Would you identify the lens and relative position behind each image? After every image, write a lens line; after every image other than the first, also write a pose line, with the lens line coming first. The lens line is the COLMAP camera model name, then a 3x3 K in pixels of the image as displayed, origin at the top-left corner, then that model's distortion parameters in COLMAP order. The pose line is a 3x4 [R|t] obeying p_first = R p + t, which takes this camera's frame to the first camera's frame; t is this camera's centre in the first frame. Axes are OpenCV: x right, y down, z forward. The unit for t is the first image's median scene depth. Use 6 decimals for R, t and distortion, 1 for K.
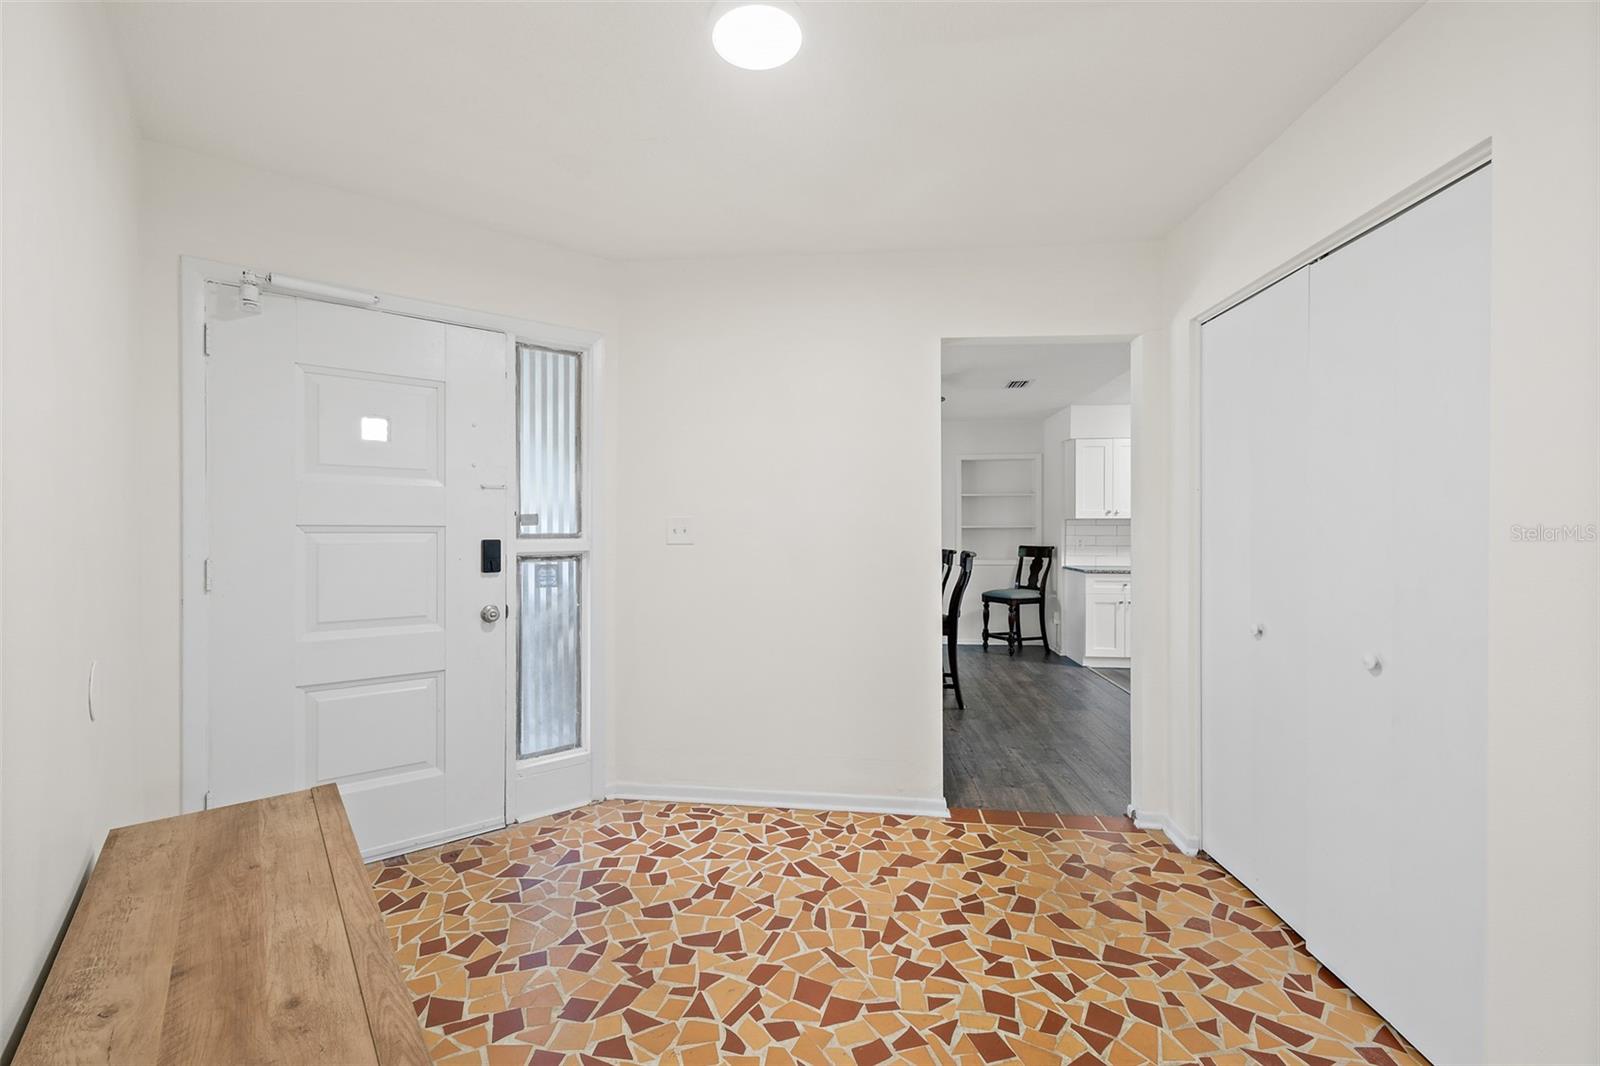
lens RADIAL K [[683.3, 0, 789.2], [0, 683.3, 529.6], [0, 0, 1]] dist [0.003365, -0.000400]
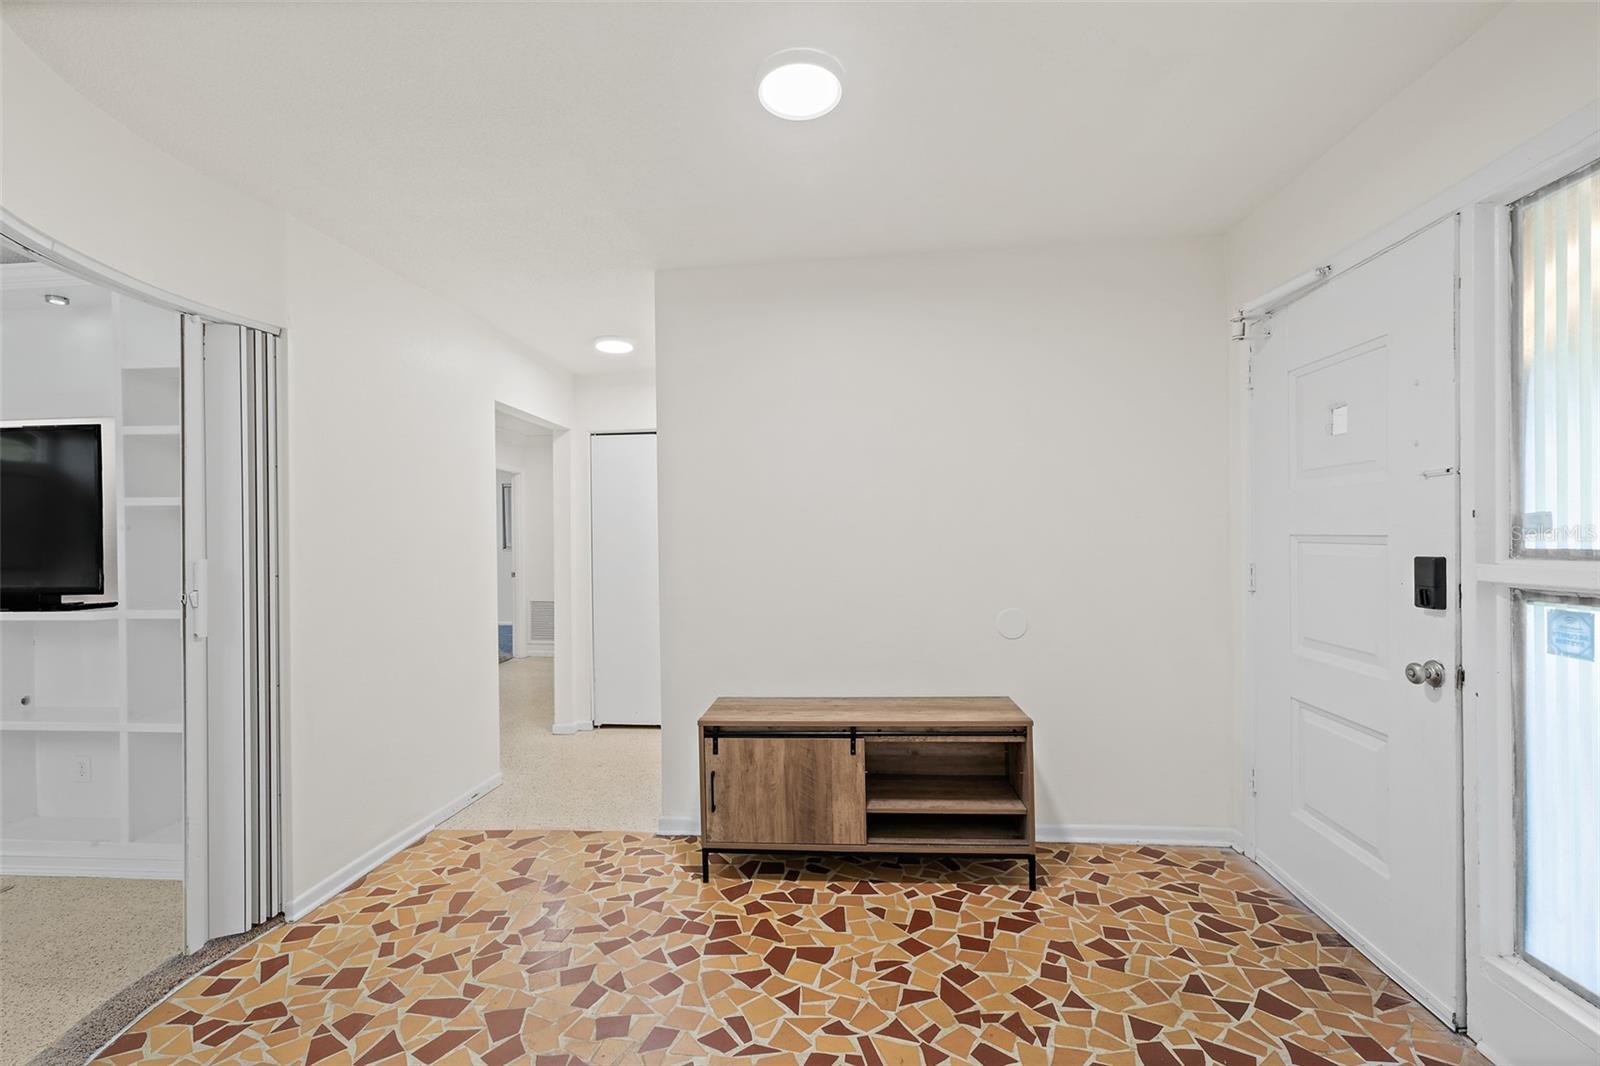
lens RADIAL K [[683.3, 0, 783.6], [0, 683.3, 538.4], [0, 0, 1]] dist [0.003365, -0.000400]
pose [[-0.703991, 0.008431, -0.710159, 0.567666], [0.009283, 0.999953, 0.002669, -0.012672], [0.710148, -0.004714, -0.704037, 1.321929]]
